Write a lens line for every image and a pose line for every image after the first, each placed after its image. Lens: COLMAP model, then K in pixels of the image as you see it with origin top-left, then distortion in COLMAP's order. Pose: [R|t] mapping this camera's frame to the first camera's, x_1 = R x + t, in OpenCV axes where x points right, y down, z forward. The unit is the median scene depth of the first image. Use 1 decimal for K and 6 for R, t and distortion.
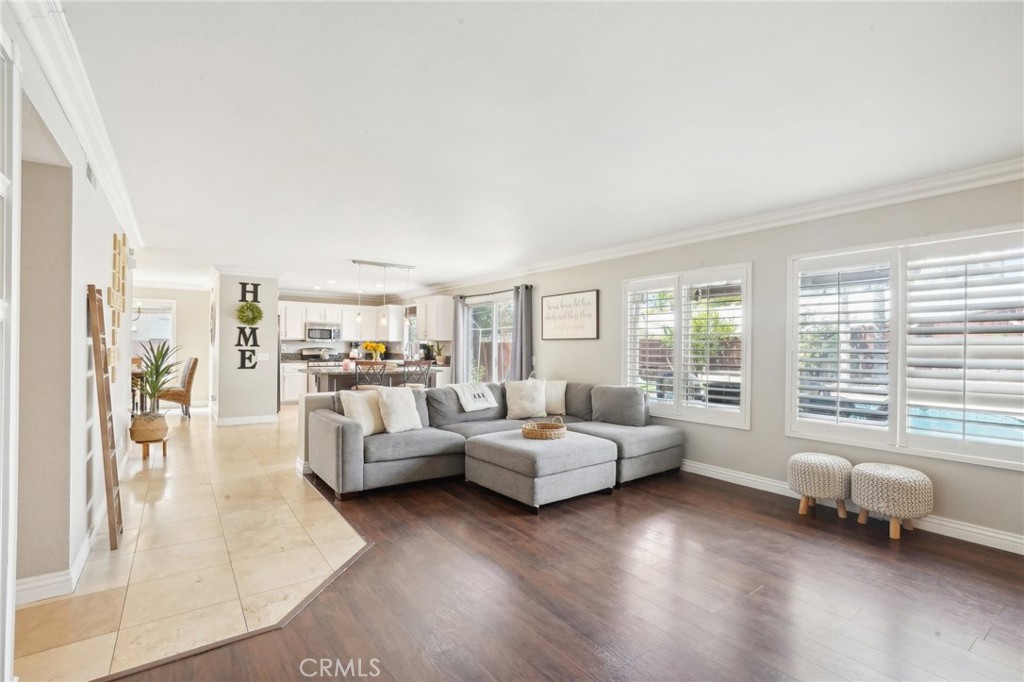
lens RADIAL K [[468.9, 0, 511.3], [0, 468.9, 344.4], [0, 0, 1]] dist [-0.014242, 0.000280]
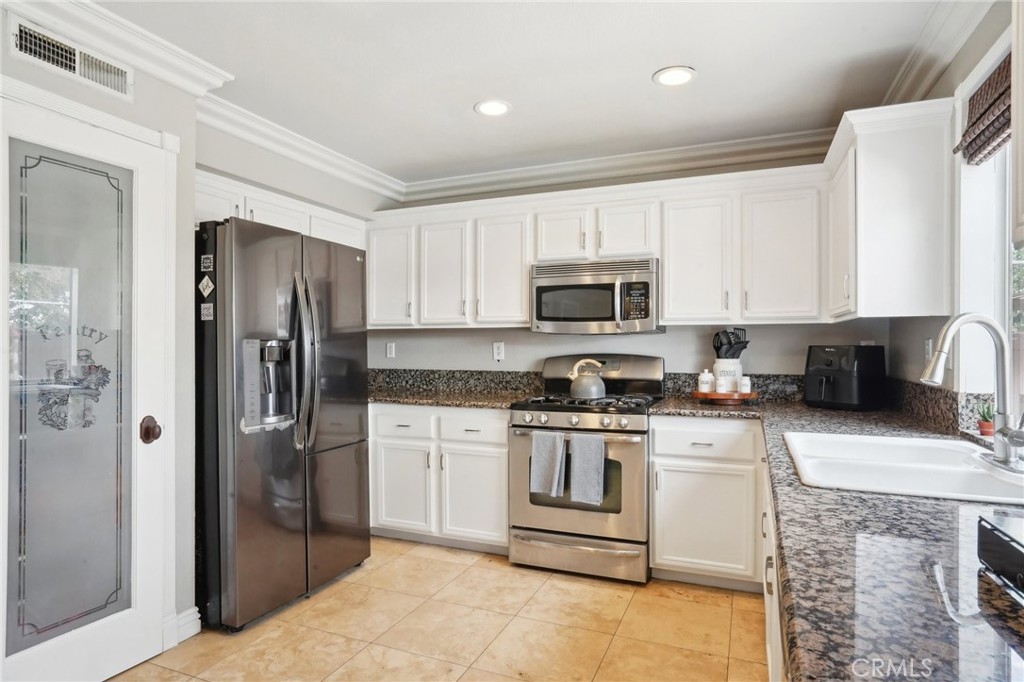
lens RADIAL K [[561.6, 0, 511.5], [0, 561.6, 344.6], [0, 0, 1]] dist [-0.002728, -0.000268]
pose [[0.522819, -0.013637, -0.852334, -0.154006], [0.009812, 0.999902, -0.009980, 0.004292], [0.852387, -0.003145, 0.522902, 0.791441]]
